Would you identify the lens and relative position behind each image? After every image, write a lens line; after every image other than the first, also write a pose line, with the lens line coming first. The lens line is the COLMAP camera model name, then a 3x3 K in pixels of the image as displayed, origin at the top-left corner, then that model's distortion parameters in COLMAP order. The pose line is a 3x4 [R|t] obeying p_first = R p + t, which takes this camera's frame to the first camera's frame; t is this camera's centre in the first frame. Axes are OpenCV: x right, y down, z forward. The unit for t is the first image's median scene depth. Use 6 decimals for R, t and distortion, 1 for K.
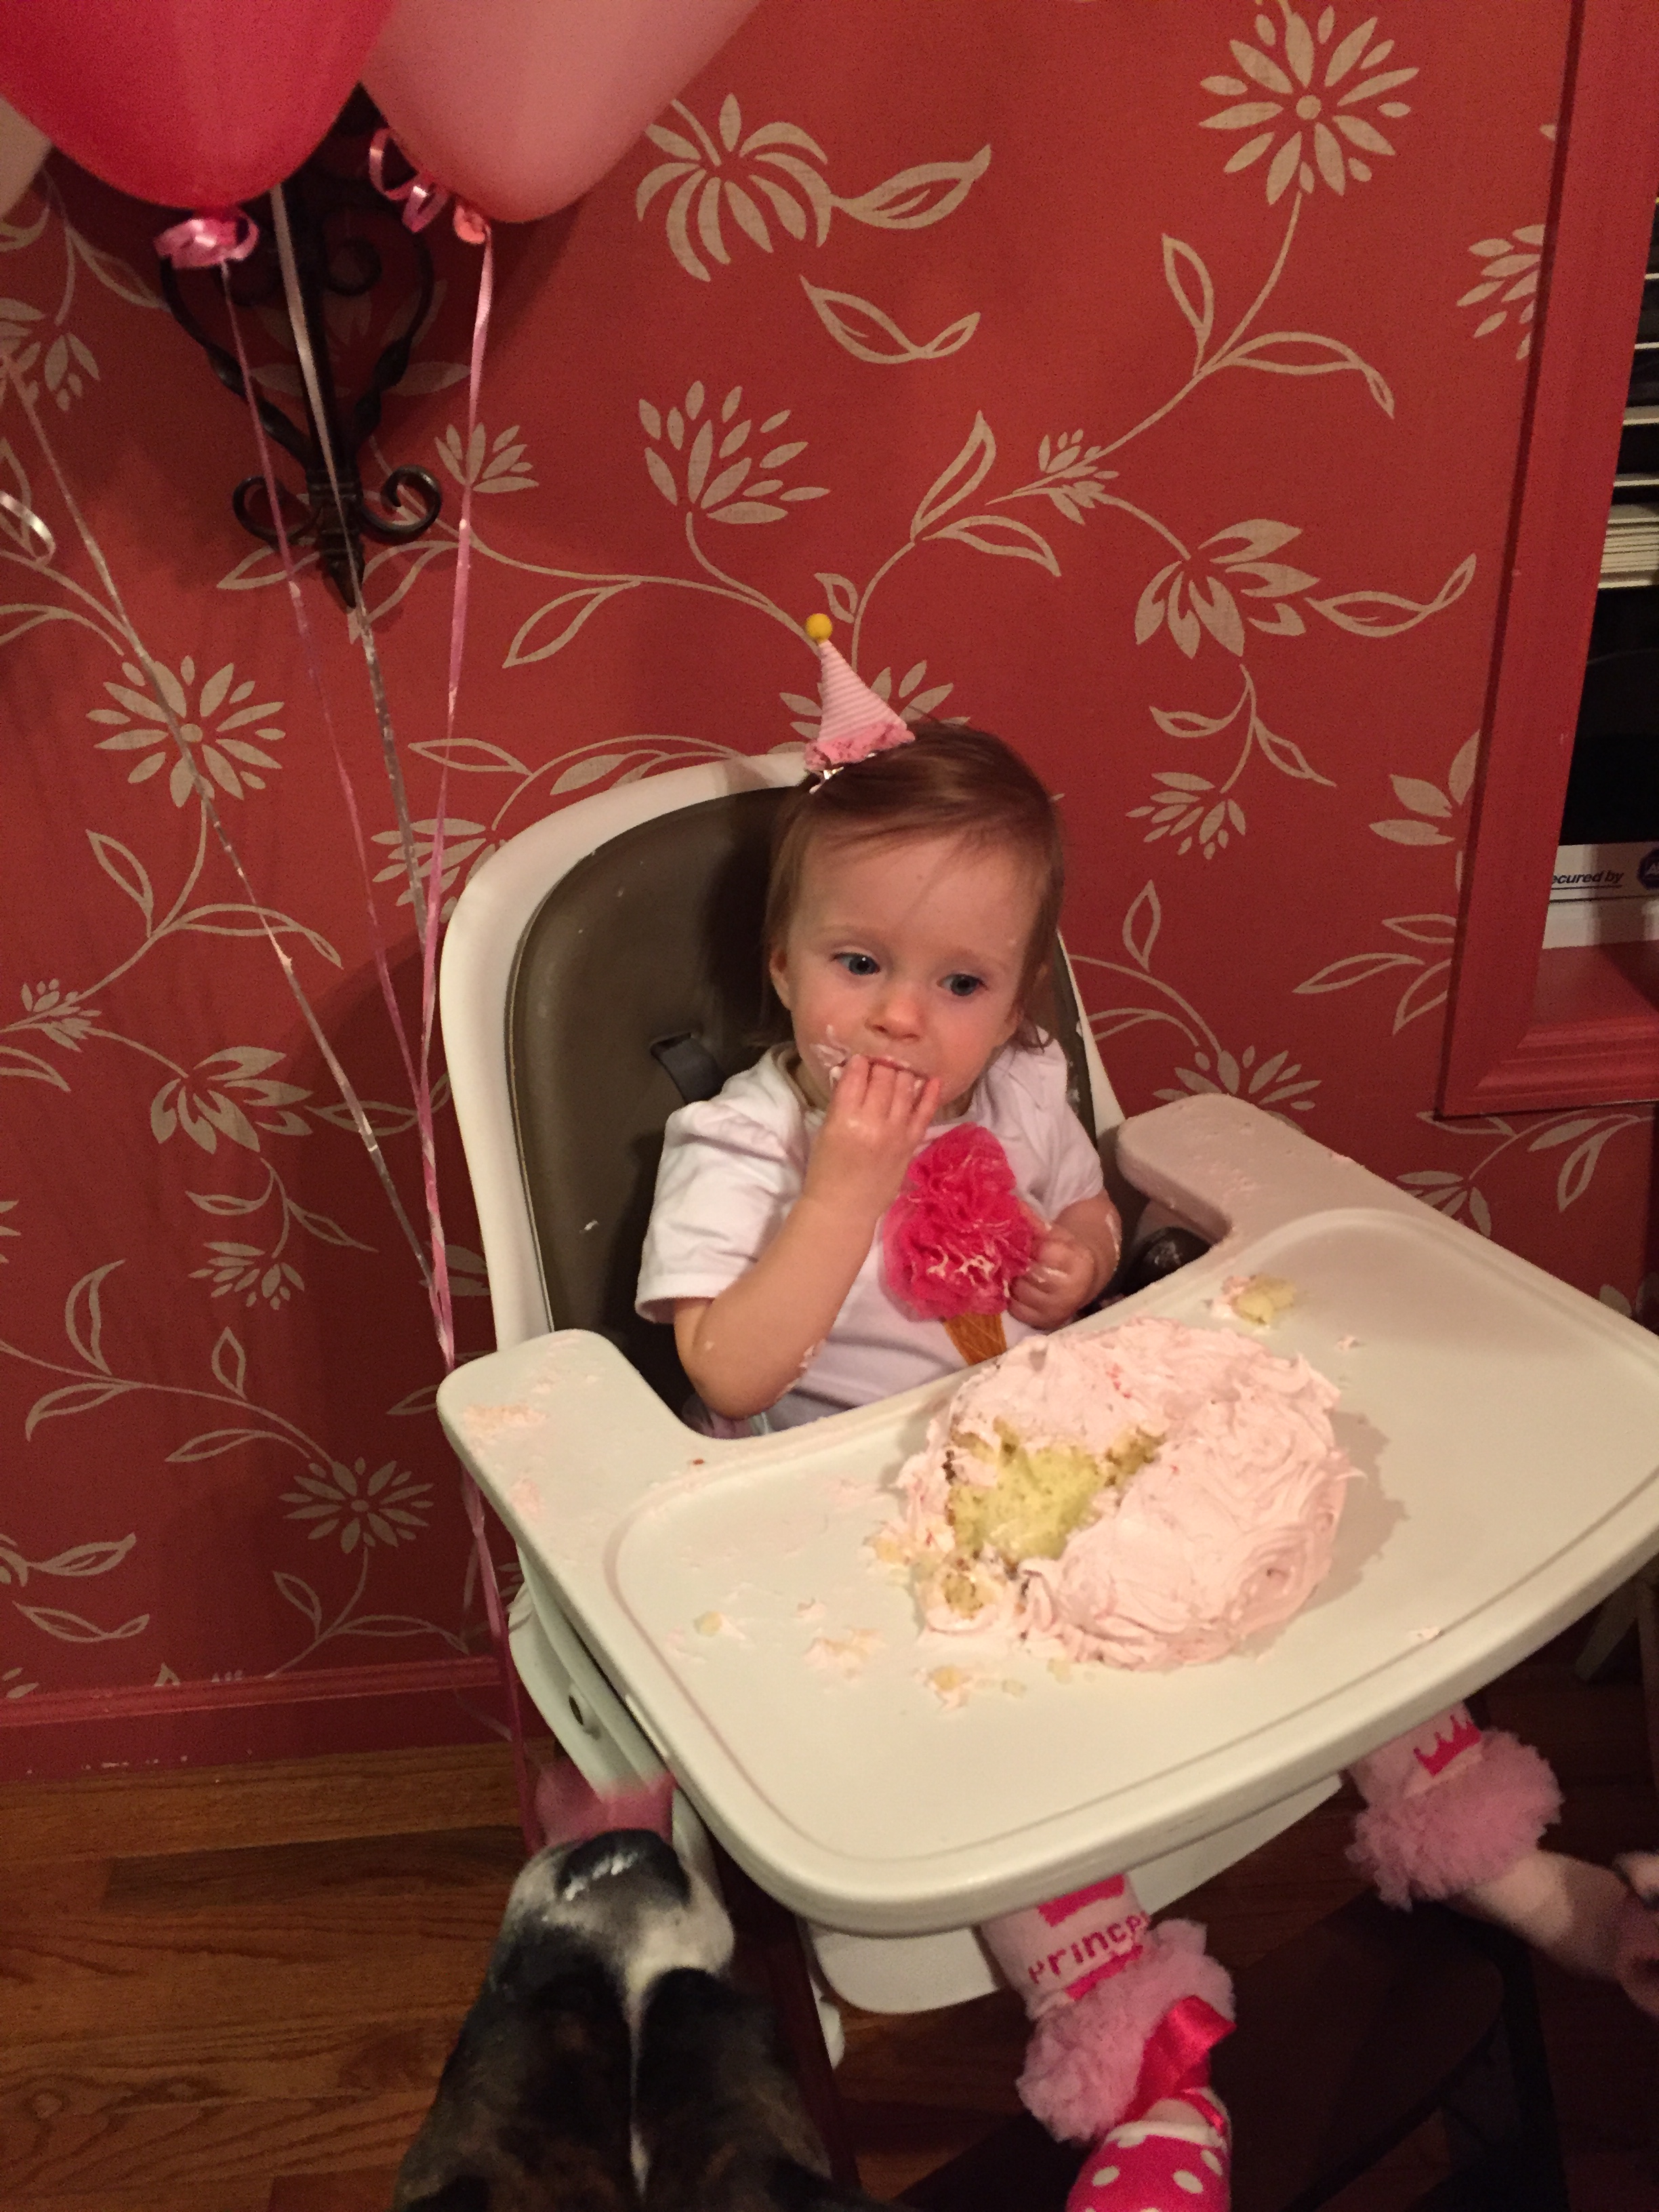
lens RADIAL K [[1831.4, 0, 818.6], [0, 1831.4, 1134.9], [0, 0, 1]] dist [0.081159, -0.107950]
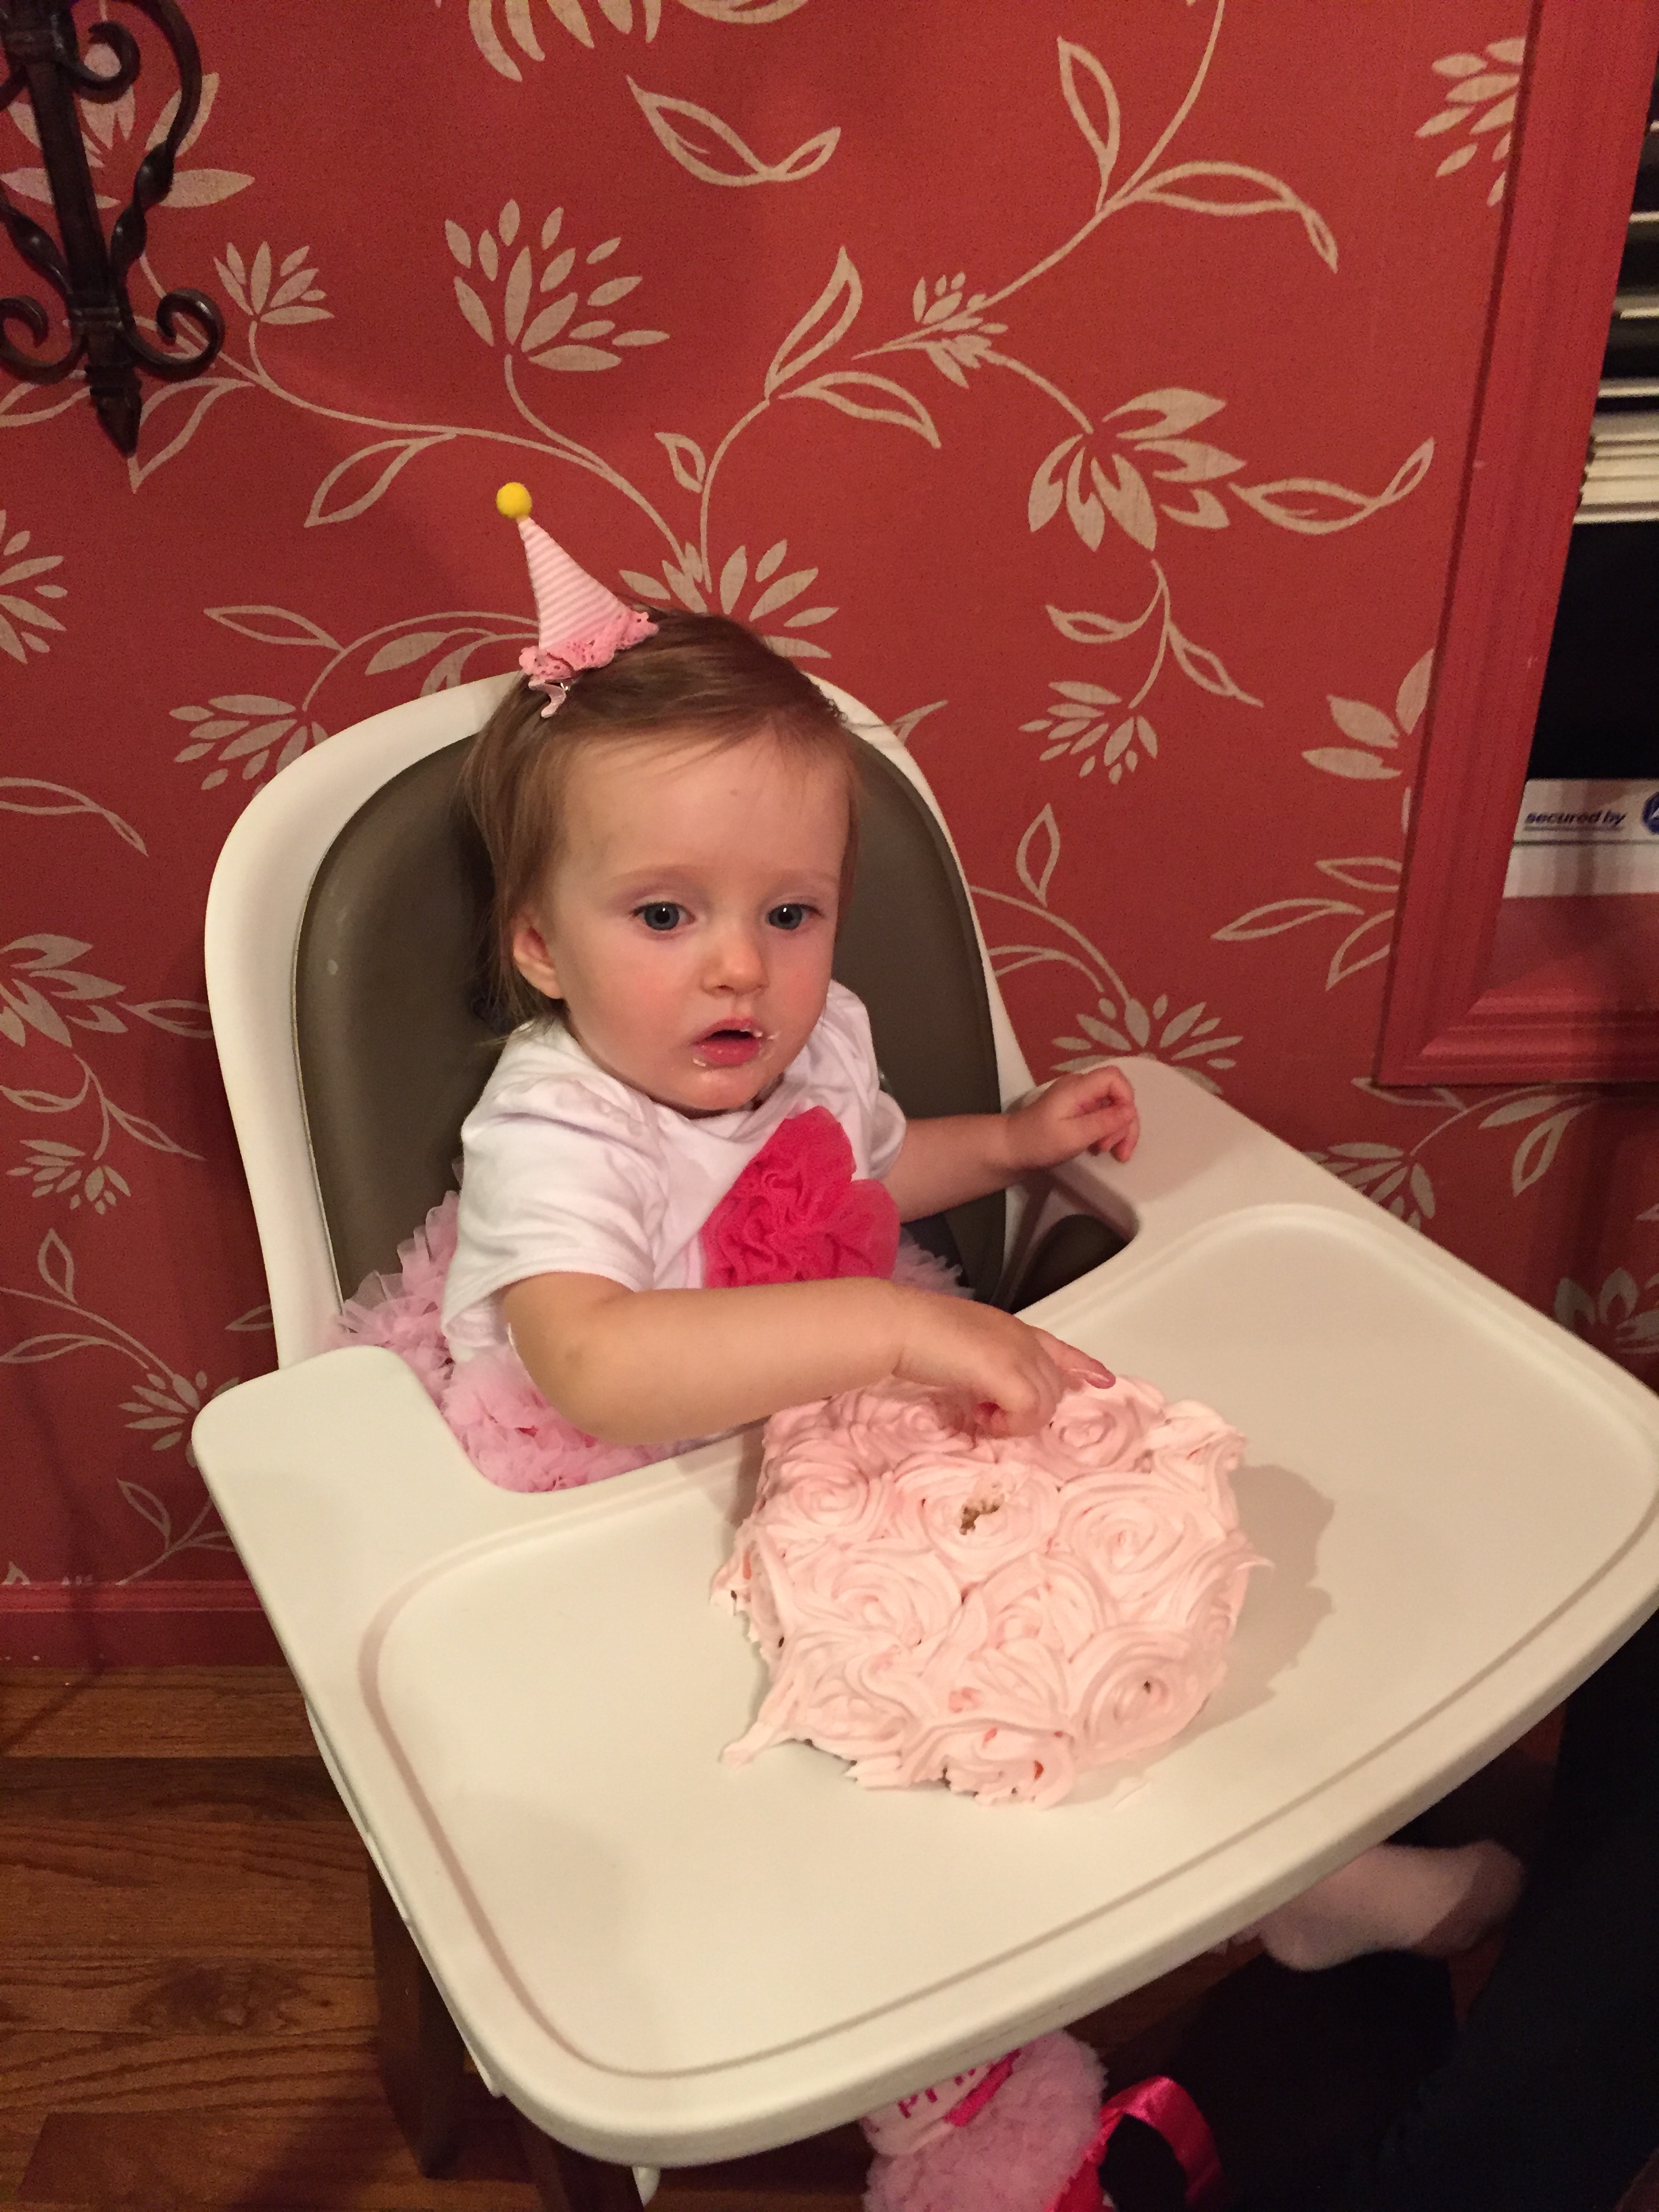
lens RADIAL K [[1831.4, 0, 839.0], [0, 1831.4, 1119.7], [0, 0, 1]] dist [0.081159, -0.107950]
pose [[0.995927, 0.061653, -0.065786, 0.150301], [-0.056674, 0.995568, 0.075049, -0.048797], [0.070121, -0.071015, 0.995007, 0.107900]]
